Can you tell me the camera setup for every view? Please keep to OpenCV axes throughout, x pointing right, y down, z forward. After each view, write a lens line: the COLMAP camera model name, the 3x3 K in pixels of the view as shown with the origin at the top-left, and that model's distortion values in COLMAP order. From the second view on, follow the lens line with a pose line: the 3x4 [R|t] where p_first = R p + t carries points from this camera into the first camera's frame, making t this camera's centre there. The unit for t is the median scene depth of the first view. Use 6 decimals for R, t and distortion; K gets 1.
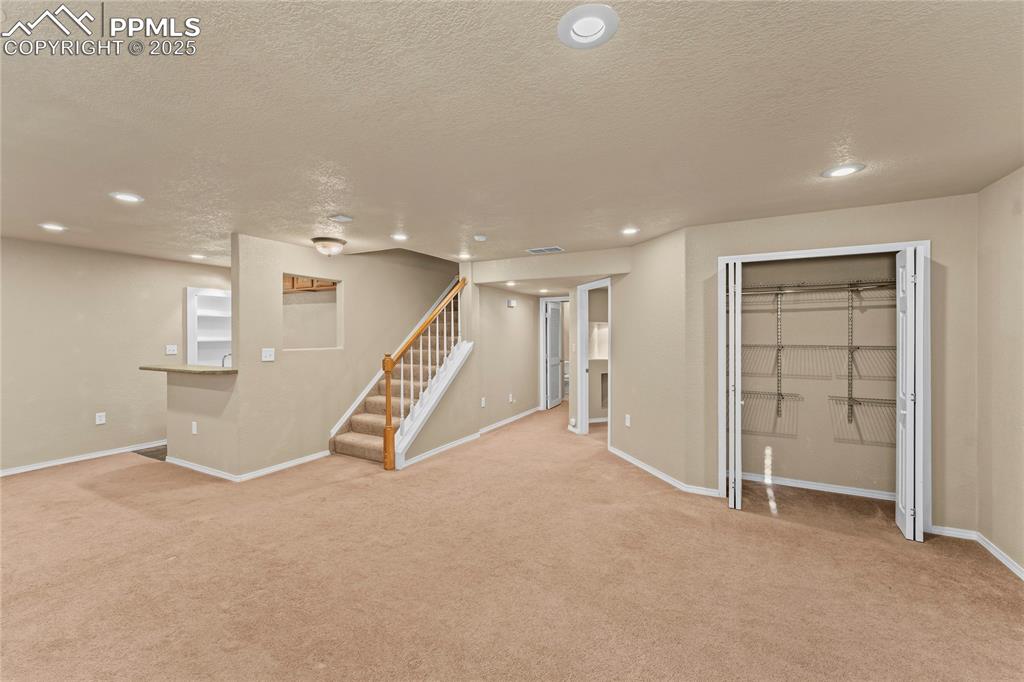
lens RADIAL K [[411.0, 0, 512.0], [0, 411.0, 338.3], [0, 0, 1]] dist [0.001755, -0.000186]
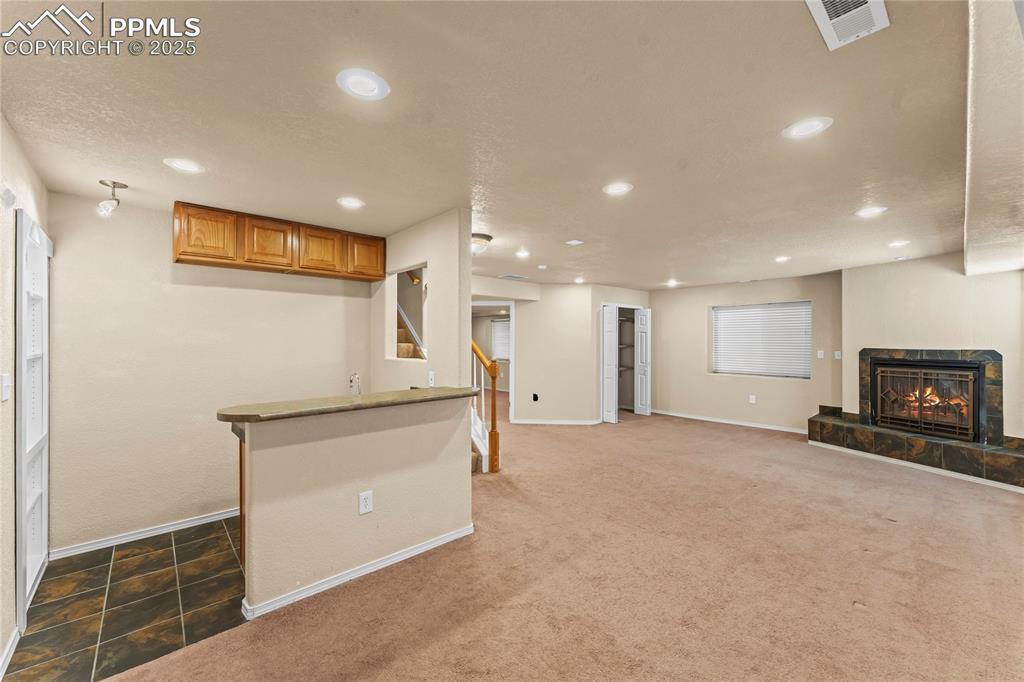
lens RADIAL K [[411.0, 0, 511.5], [0, 411.0, 342.0], [0, 0, 1]] dist [0.001755, -0.000186]
pose [[0.341527, -0.002174, 0.939870, -1.332168], [0.002812, 0.999995, 0.001291, -0.010366], [-0.939868, 0.002202, 0.341531, 0.641505]]
